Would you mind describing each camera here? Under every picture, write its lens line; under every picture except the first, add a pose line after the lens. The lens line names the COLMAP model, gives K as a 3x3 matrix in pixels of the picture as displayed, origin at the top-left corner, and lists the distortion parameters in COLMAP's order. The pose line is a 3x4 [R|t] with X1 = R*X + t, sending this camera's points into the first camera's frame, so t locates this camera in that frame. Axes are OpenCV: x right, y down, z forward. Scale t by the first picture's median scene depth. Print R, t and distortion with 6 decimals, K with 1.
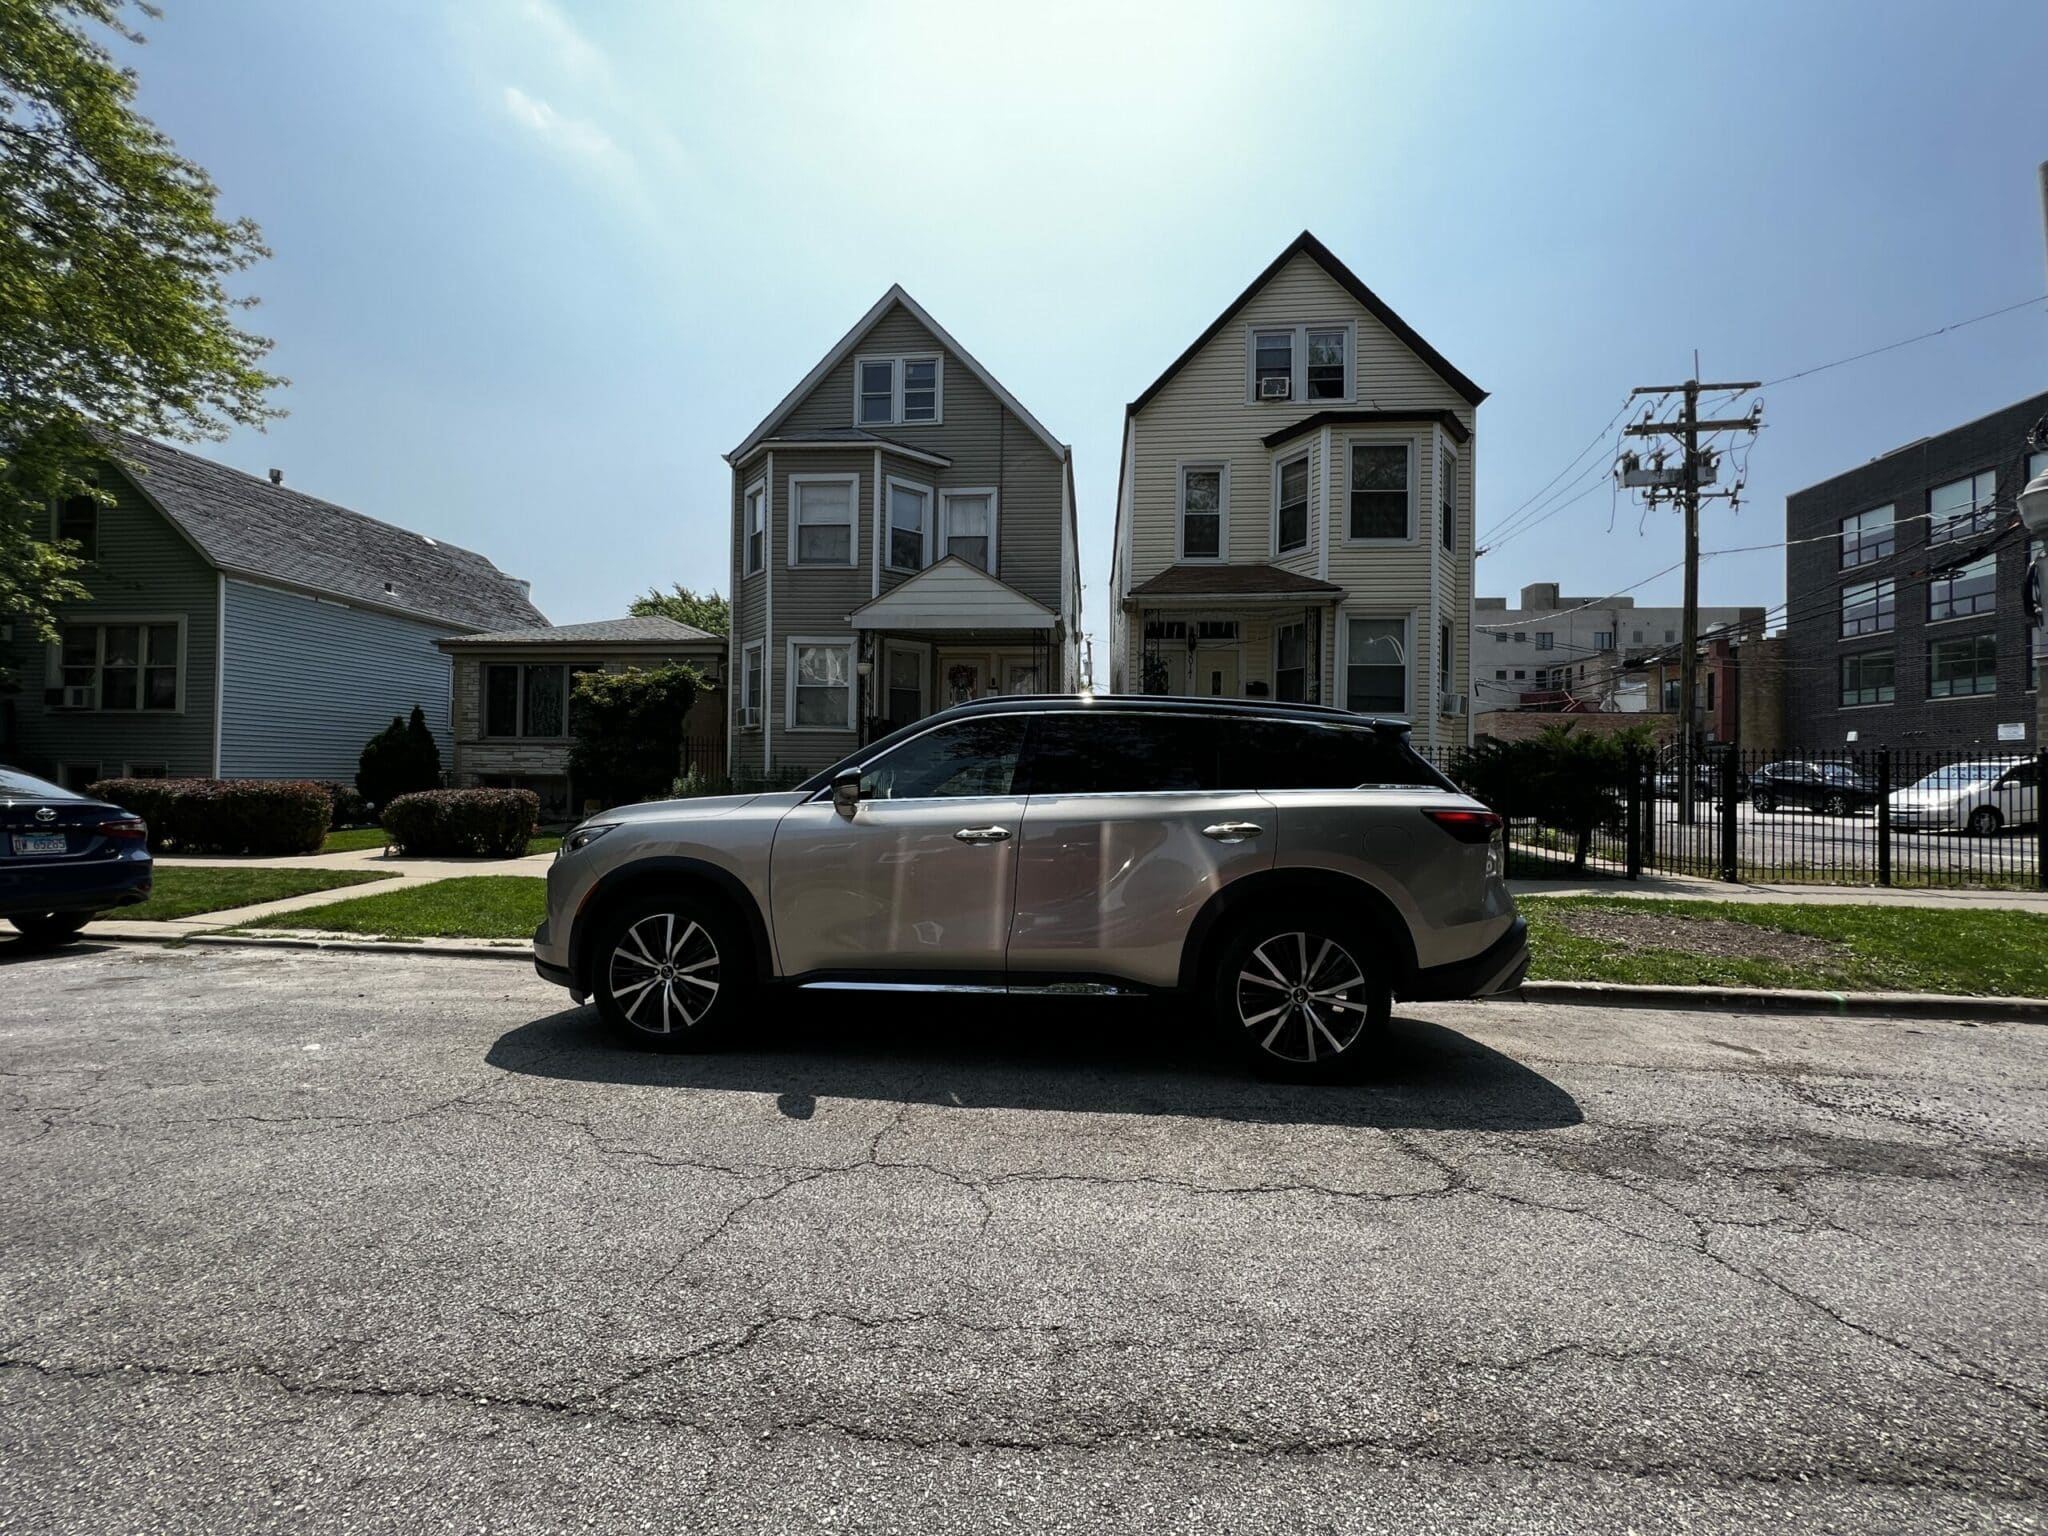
lens RADIAL K [[819.1, 0, 1024.0], [0, 819.1, 768.0], [0, 0, 1]] dist [-0.001873, -0.000366]
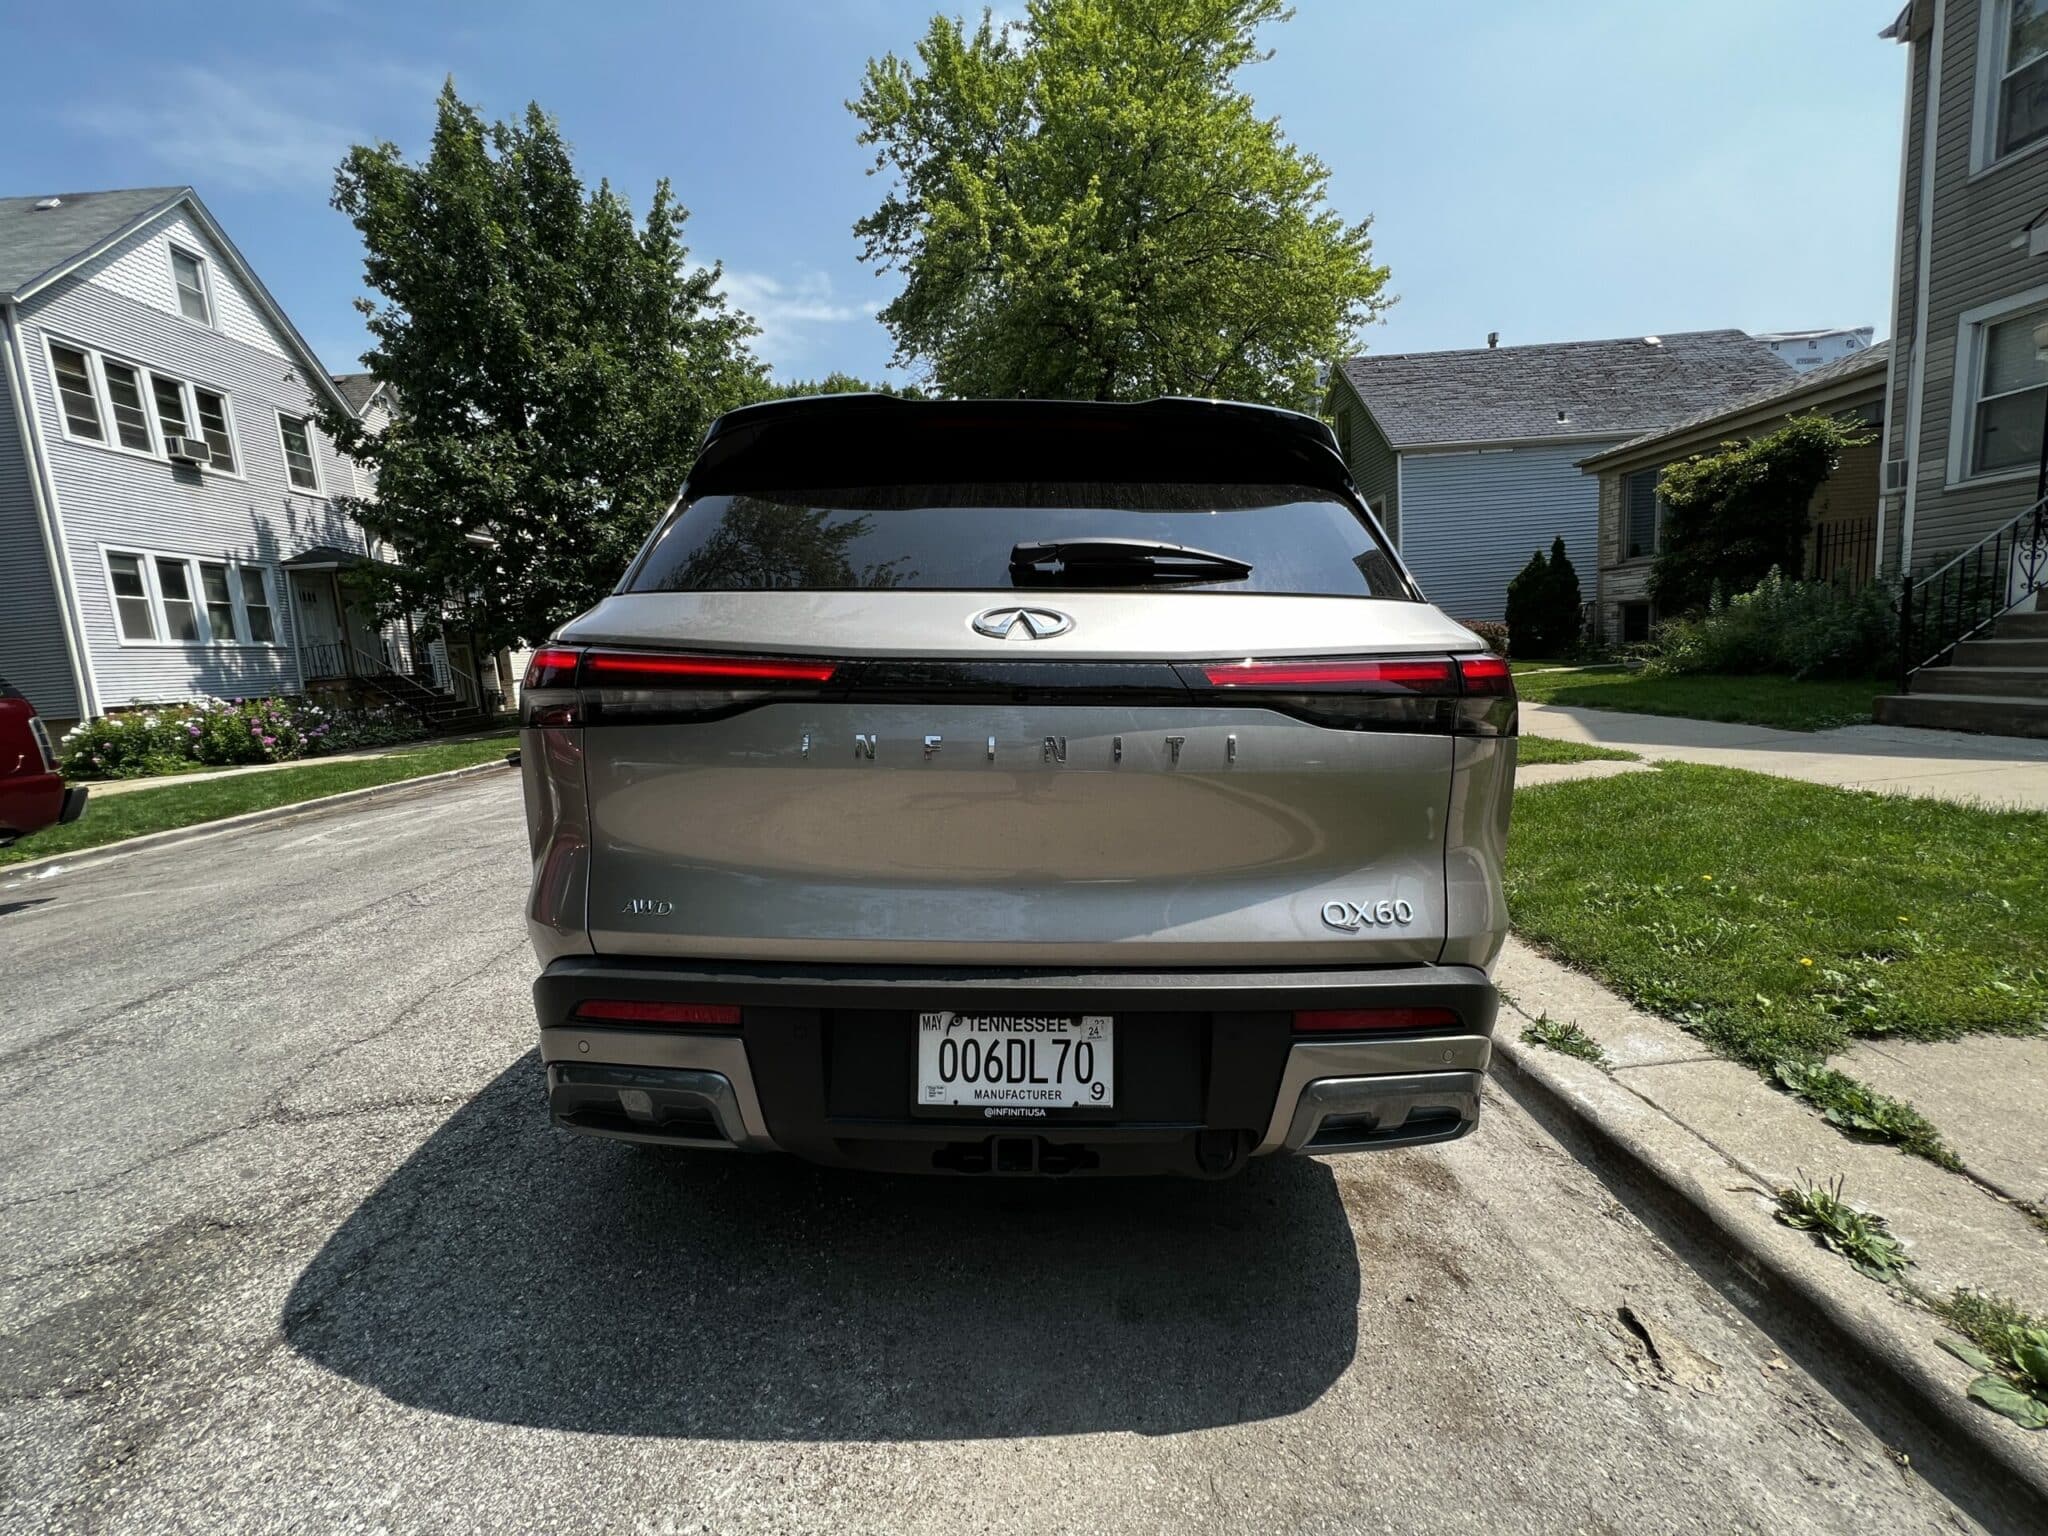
lens RADIAL K [[826.2, 0, 1024.0], [0, 826.2, 768.0], [0, 0, 1]] dist [-0.001009, -0.000333]
pose [[0.103750, 0.121308, -0.987178, 0.235223], [0.081446, 0.988165, 0.129989, 0.019646], [0.991263, -0.093888, 0.092642, 0.288336]]
